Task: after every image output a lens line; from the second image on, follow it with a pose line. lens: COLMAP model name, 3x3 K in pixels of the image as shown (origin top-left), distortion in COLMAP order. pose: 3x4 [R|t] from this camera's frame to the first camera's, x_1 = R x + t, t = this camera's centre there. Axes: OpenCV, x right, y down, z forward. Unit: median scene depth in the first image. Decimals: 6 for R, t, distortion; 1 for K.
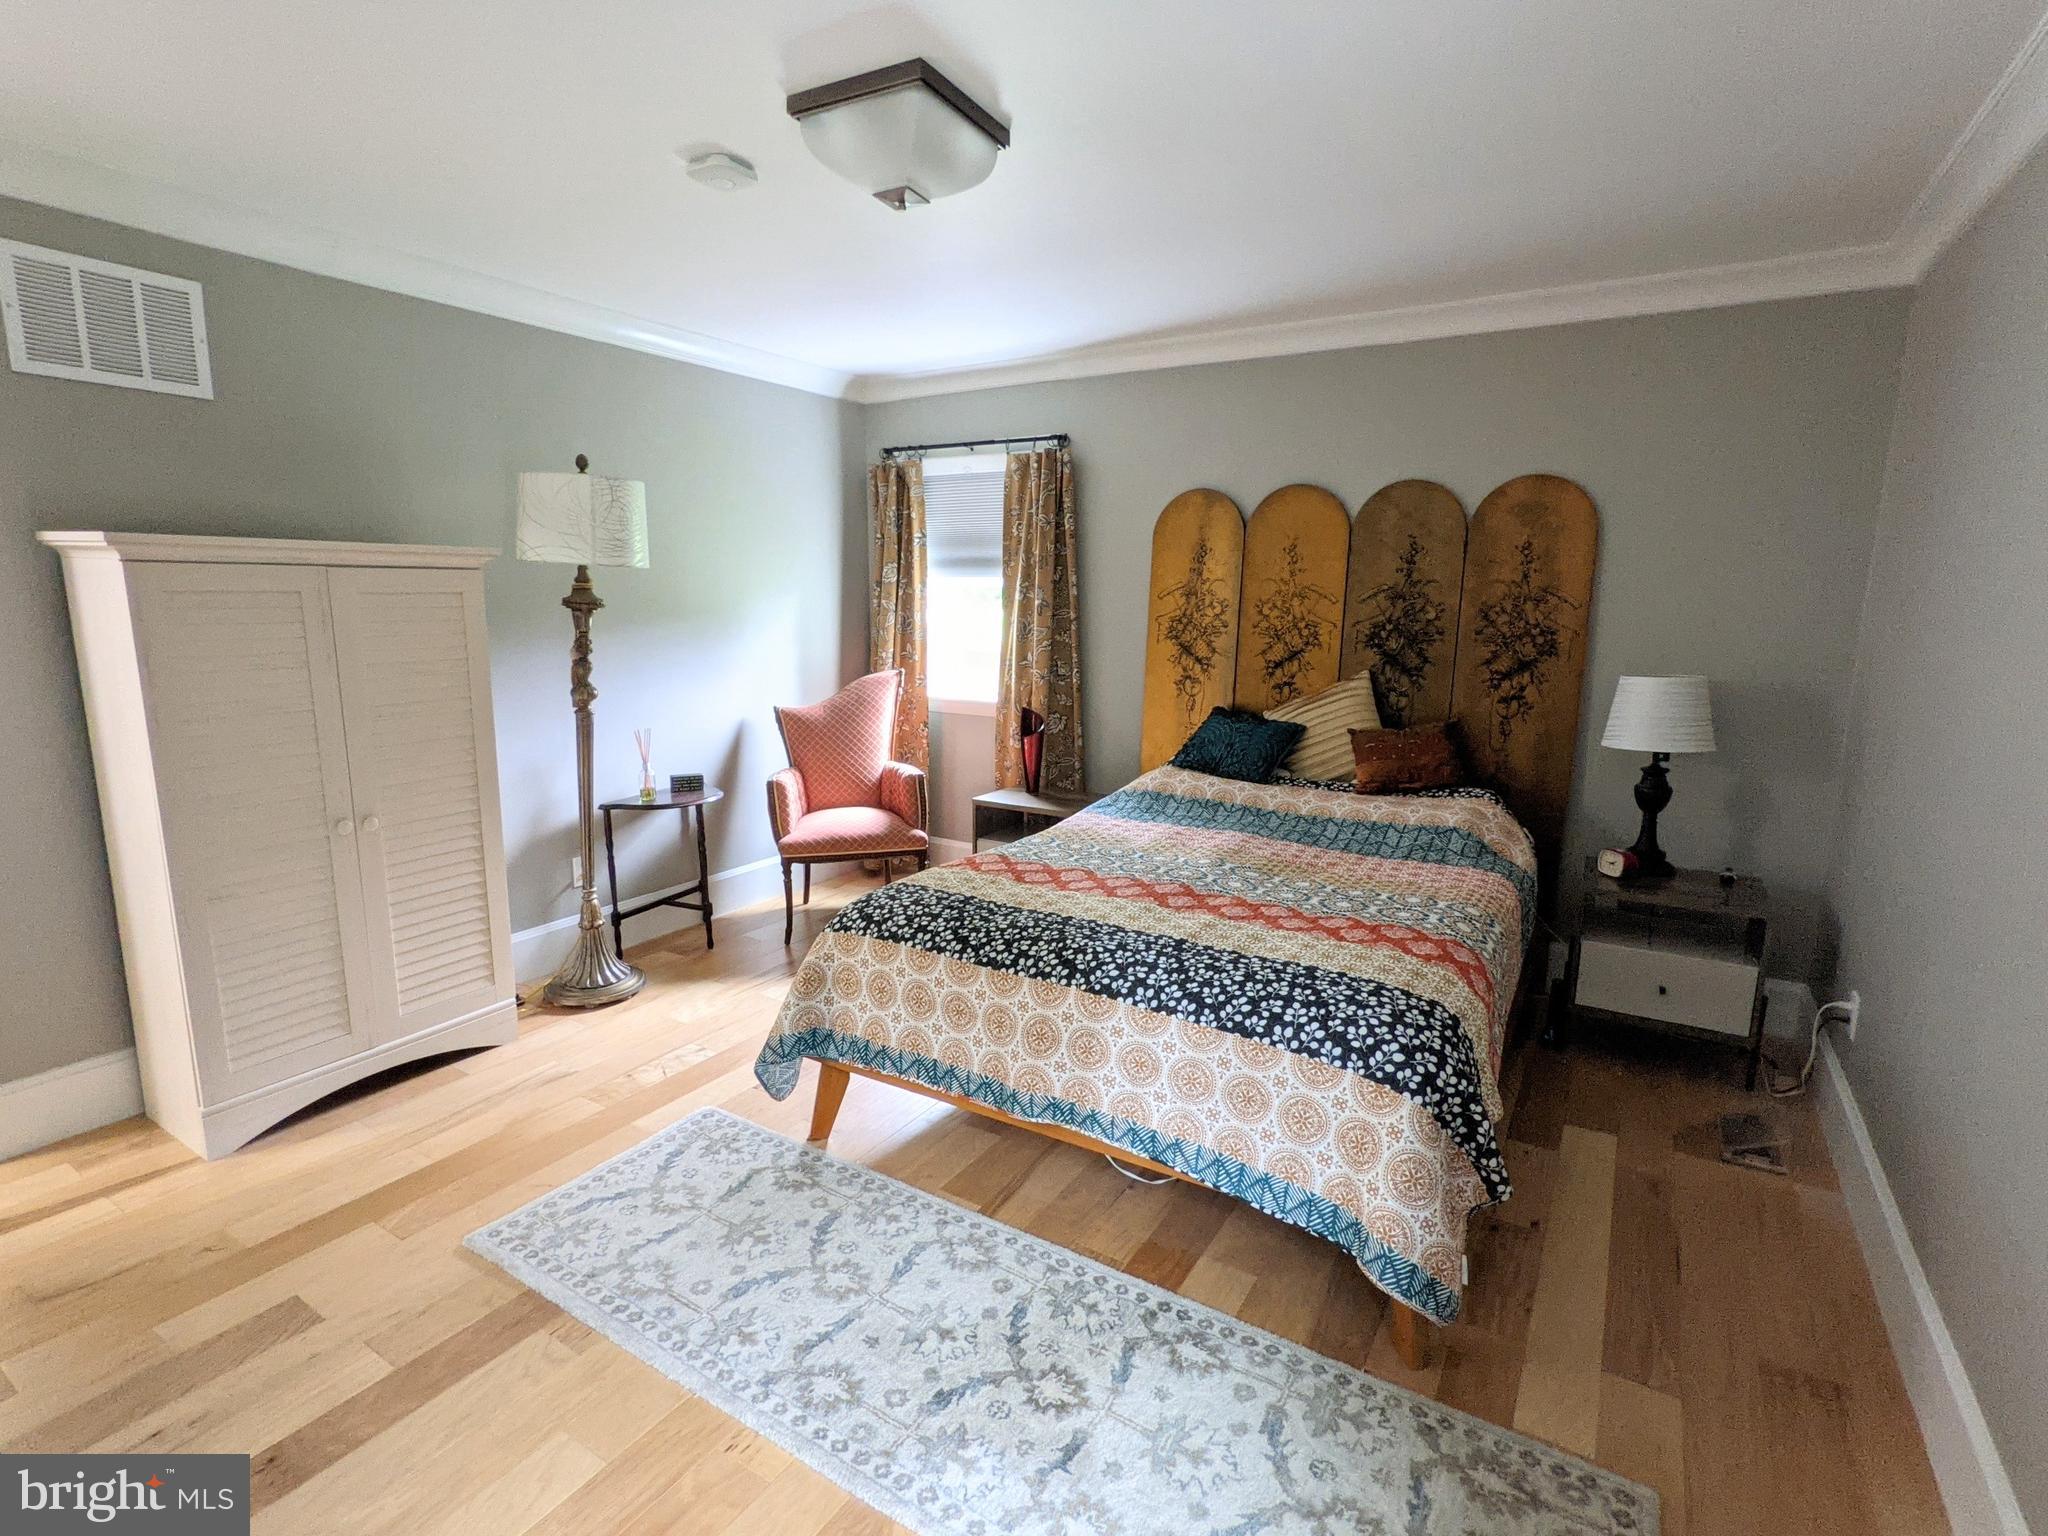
lens RADIAL K [[985.0, 0, 1019.1], [0, 985.0, 789.1], [0, 0, 1]] dist [0.000416, 0.000295]
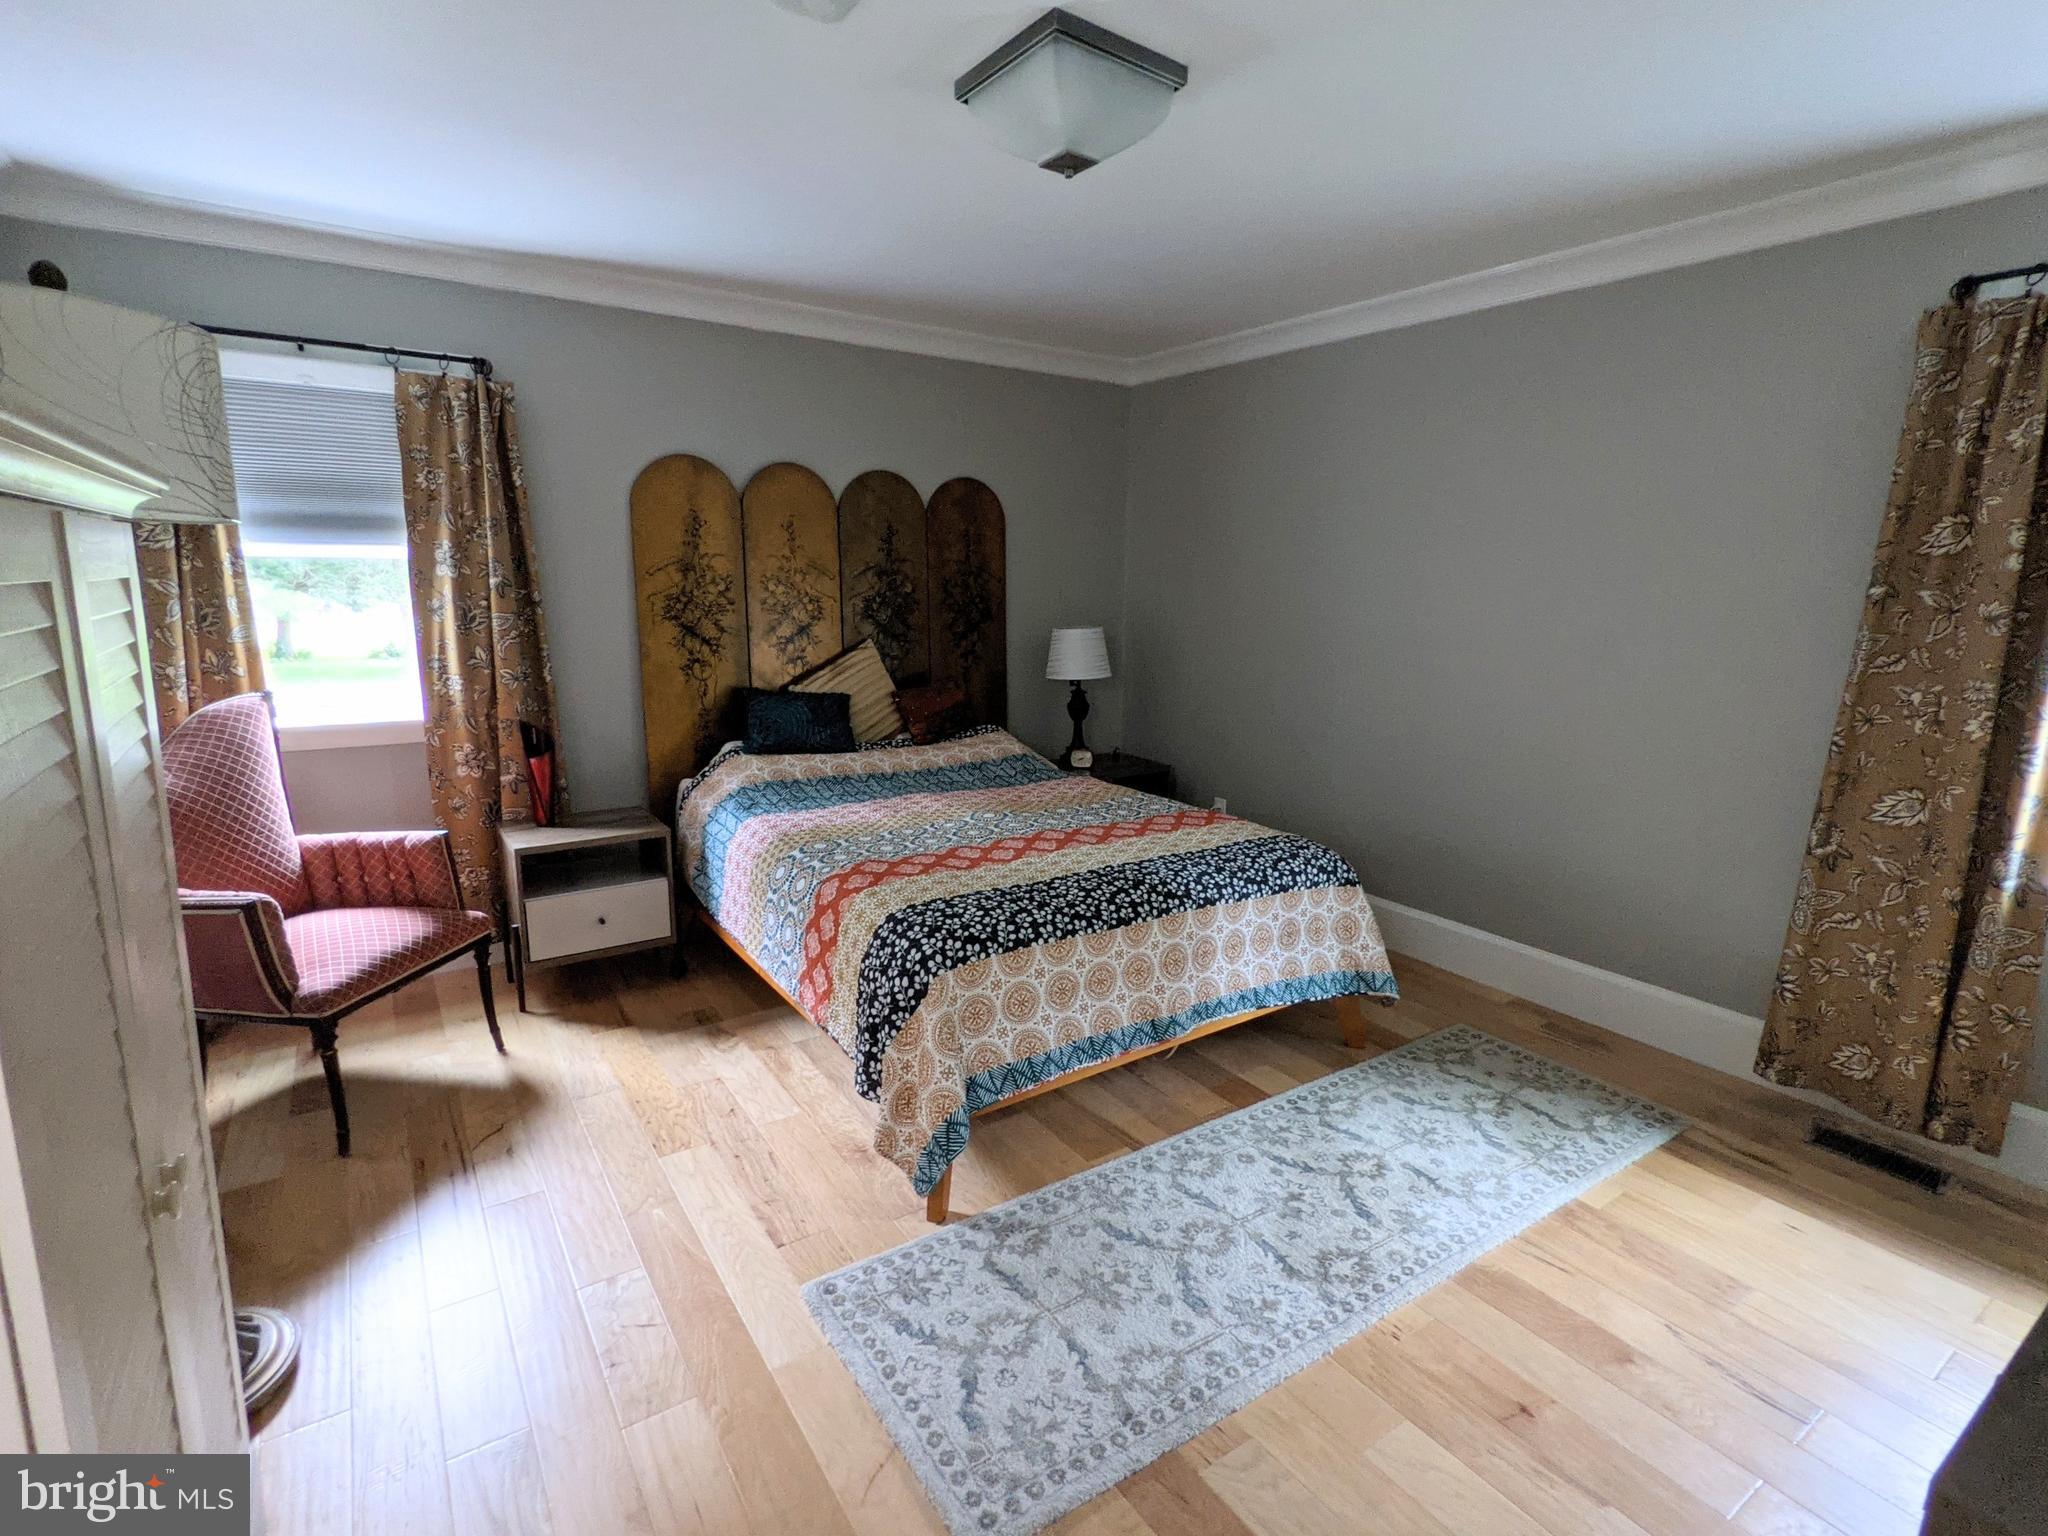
lens RADIAL K [[1000.1, 0, 1028.9], [0, 1000.1, 776.8], [0, 0, 1]] dist [0.006442, 0.000644]
pose [[0.406625, -0.187188, 0.894213, -0.666637], [0.168690, 0.977338, 0.127880, -0.089106], [-0.897886, 0.098846, 0.428987, 0.394852]]
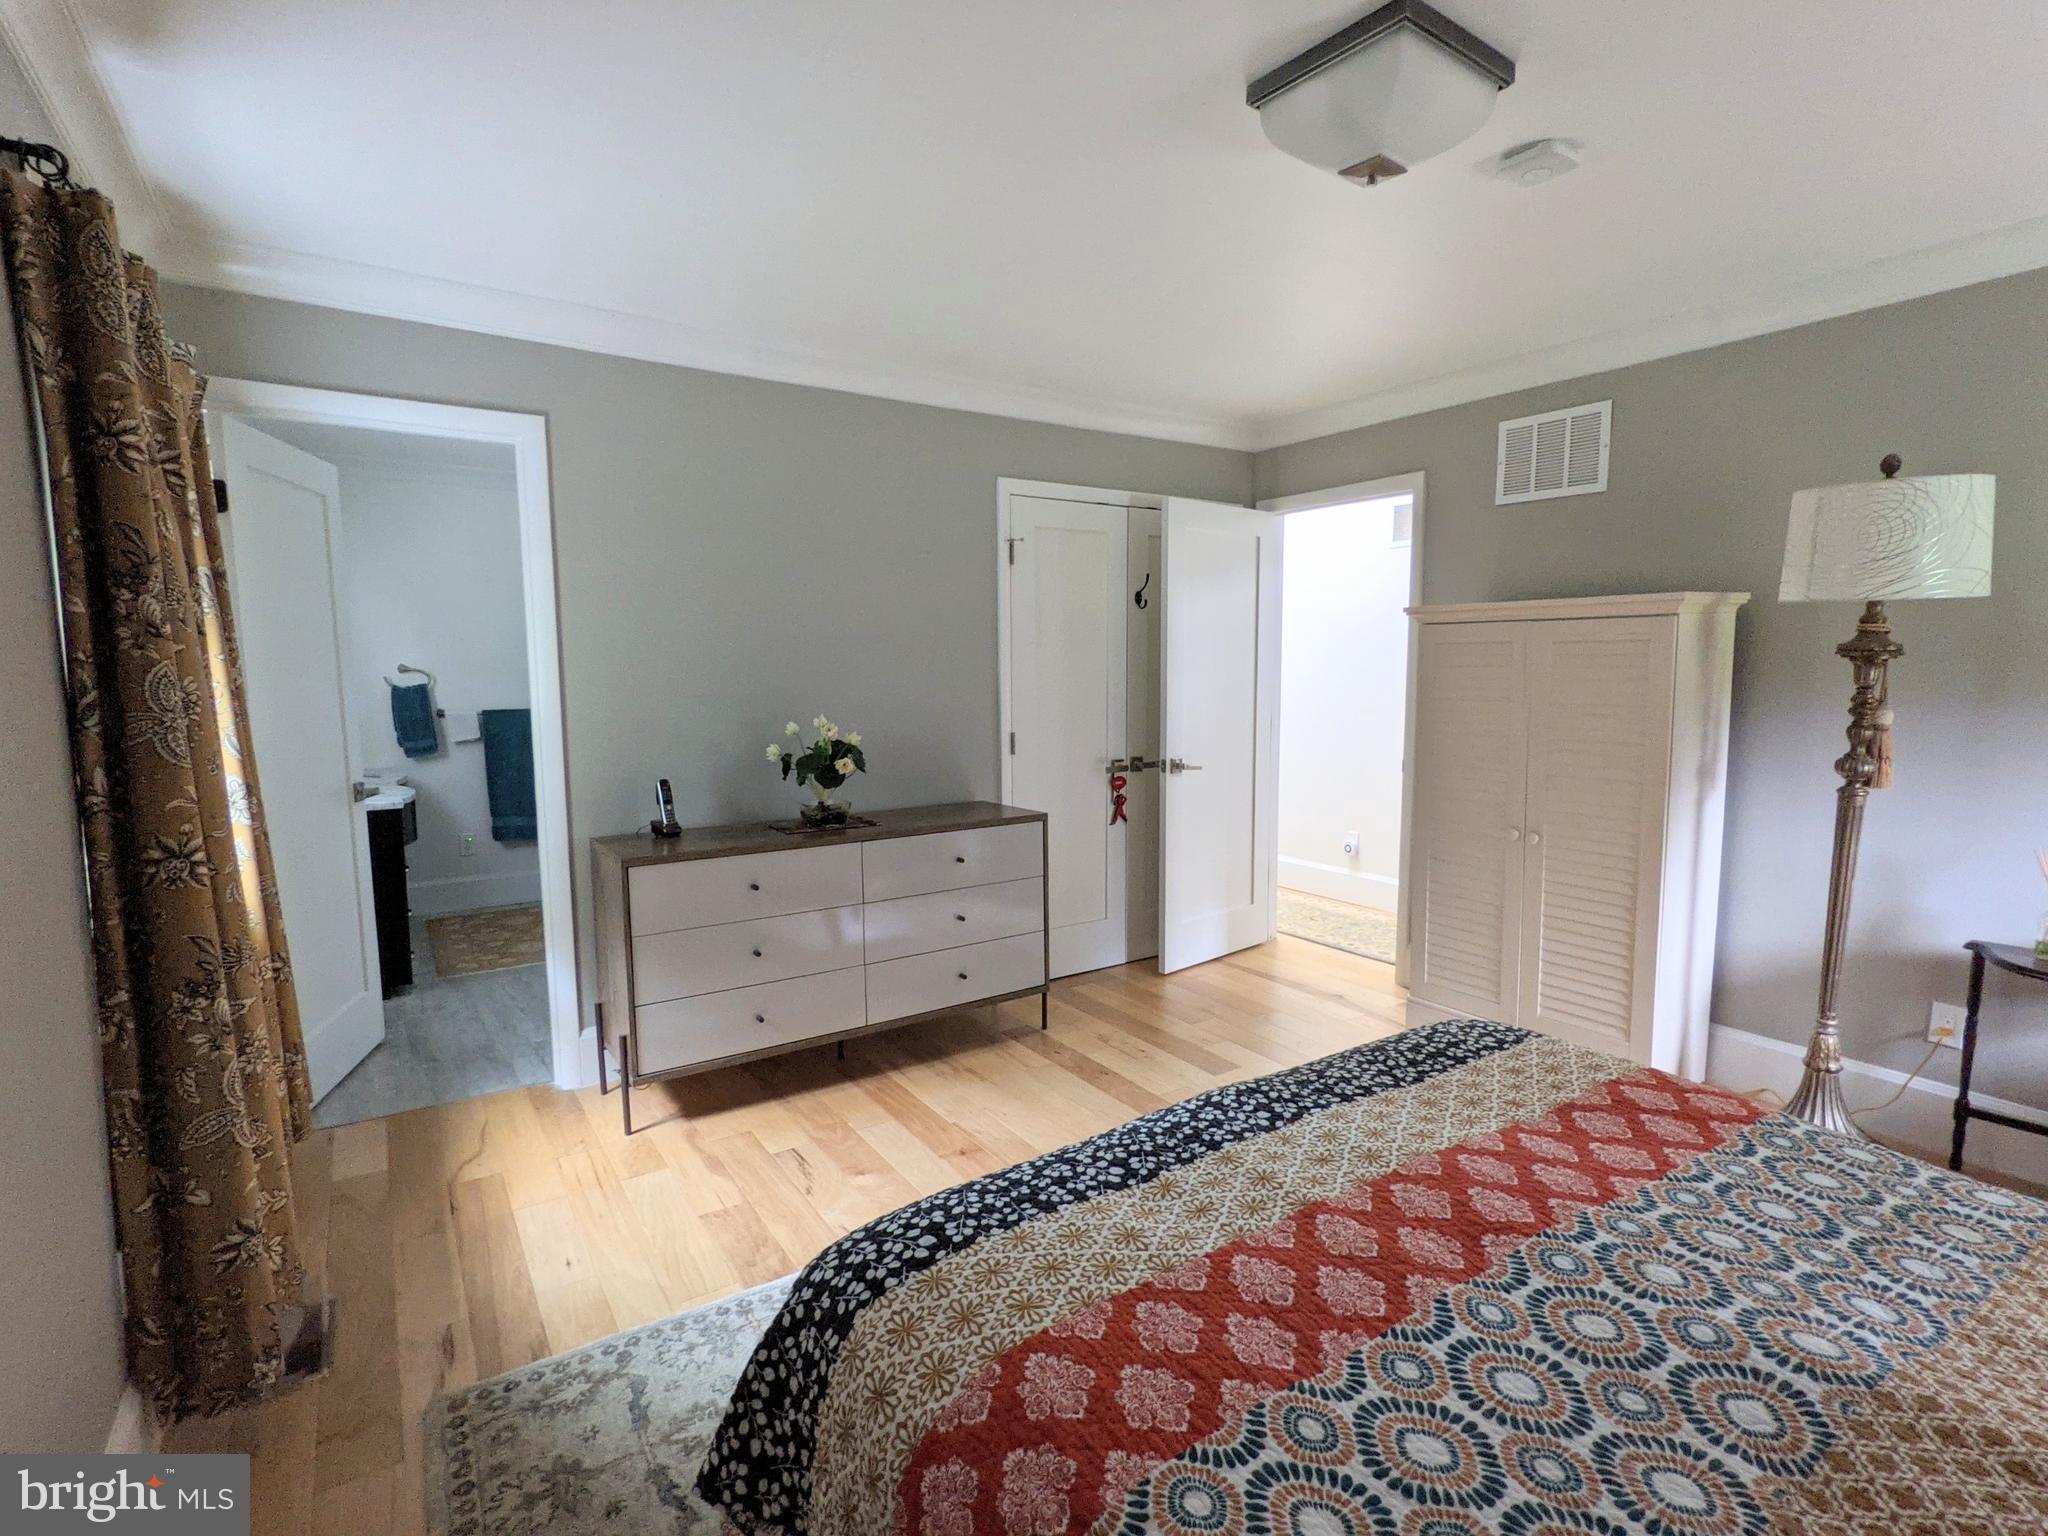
lens RADIAL K [[970.1, 0, 1023.3], [0, 970.1, 797.1], [0, 0, 1]] dist [0.001221, 0.000117]
pose [[-0.402841, 0.119527, -0.907432, 0.637025], [-0.179039, 0.961992, 0.206195, -0.145387], [0.897588, 0.245530, -0.366130, 0.886466]]
